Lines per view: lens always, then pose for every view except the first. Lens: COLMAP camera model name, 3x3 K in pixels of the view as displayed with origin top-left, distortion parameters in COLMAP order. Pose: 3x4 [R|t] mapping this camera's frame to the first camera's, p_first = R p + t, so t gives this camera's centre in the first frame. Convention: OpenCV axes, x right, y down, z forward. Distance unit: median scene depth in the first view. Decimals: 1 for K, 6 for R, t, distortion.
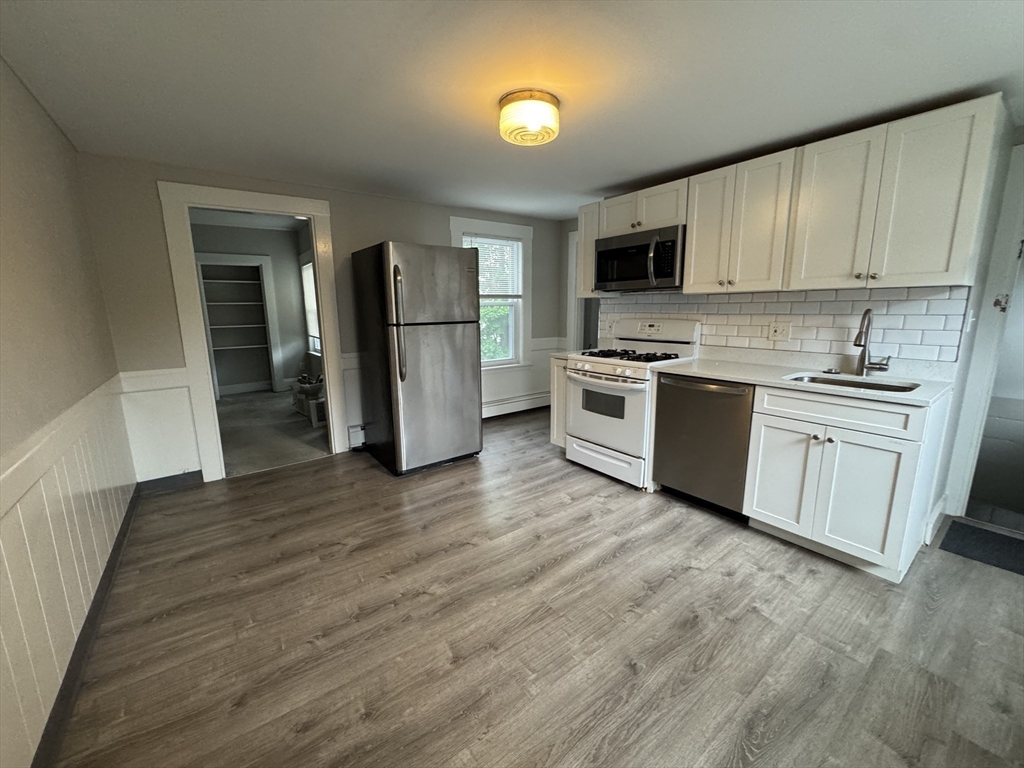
lens RADIAL K [[409.5, 0, 510.7], [0, 409.5, 381.8], [0, 0, 1]] dist [-0.002390, -0.000032]
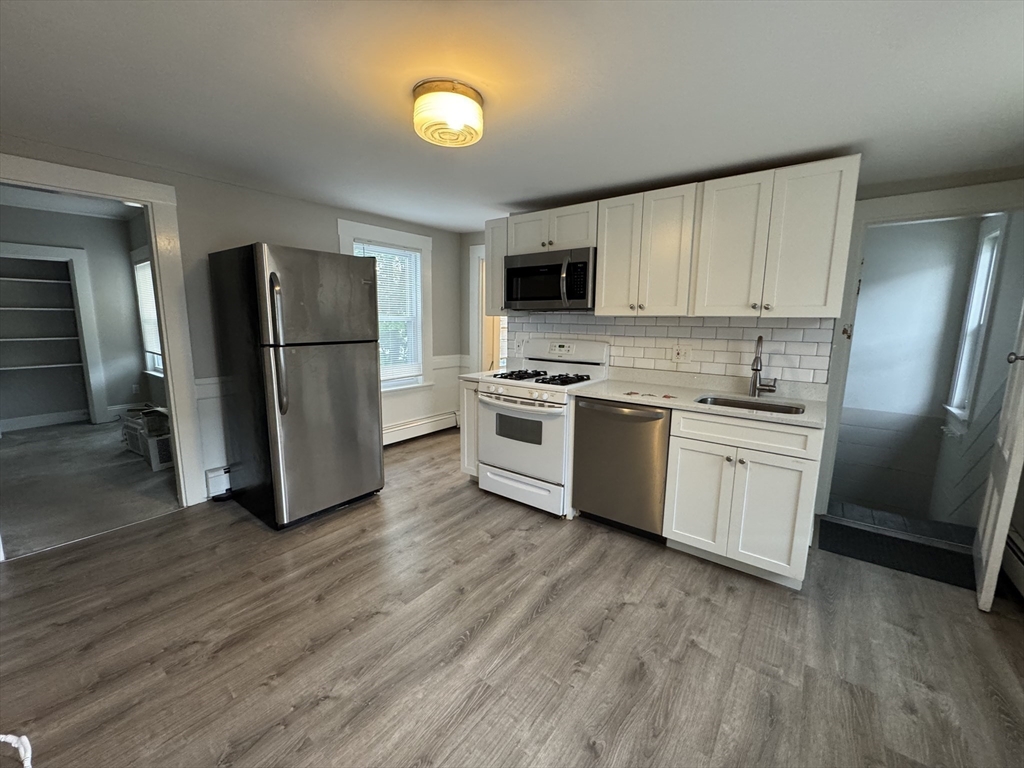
lens RADIAL K [[409.5, 0, 511.1], [0, 409.5, 382.4], [0, 0, 1]] dist [-0.002390, -0.000032]
pose [[0.963501, -0.020373, 0.266930, -0.047522], [0.027110, 0.999400, -0.021579, -0.038357], [-0.266330, 0.028028, 0.963474, 0.100808]]
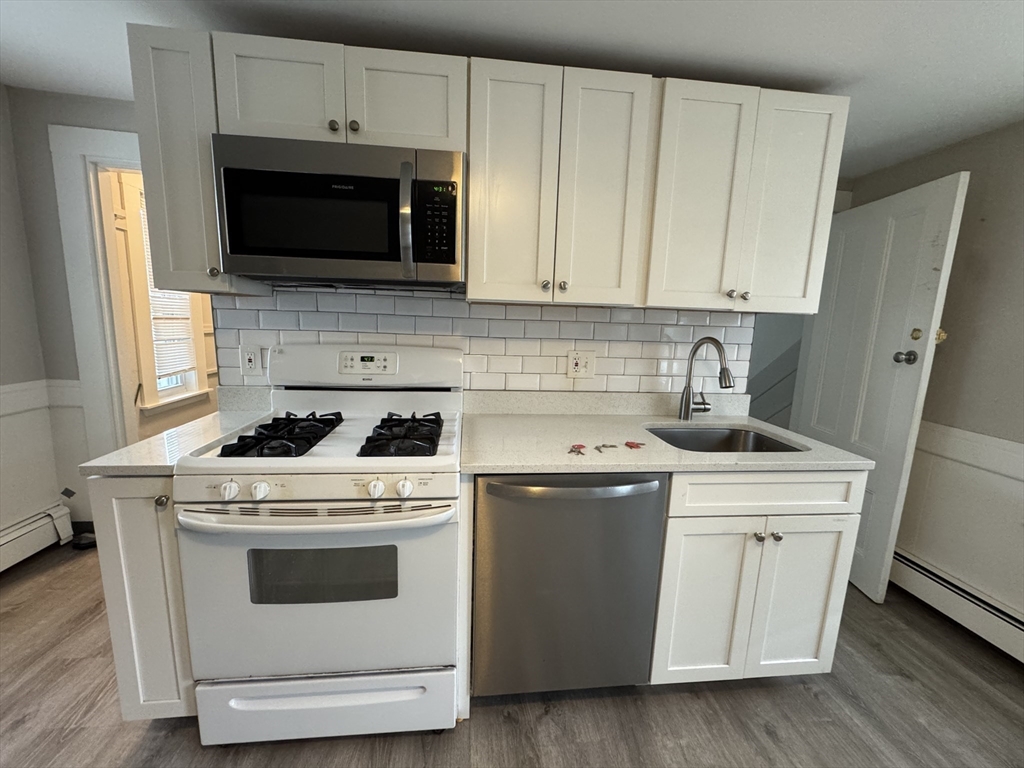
lens RADIAL K [[409.5, 0, 510.6], [0, 409.5, 383.4], [0, 0, 1]] dist [-0.002390, -0.000032]
pose [[0.513121, -0.112336, 0.850933, 0.010030], [0.114409, 0.991503, 0.061904, -0.143856], [-0.850657, 0.065590, 0.521613, 0.726399]]
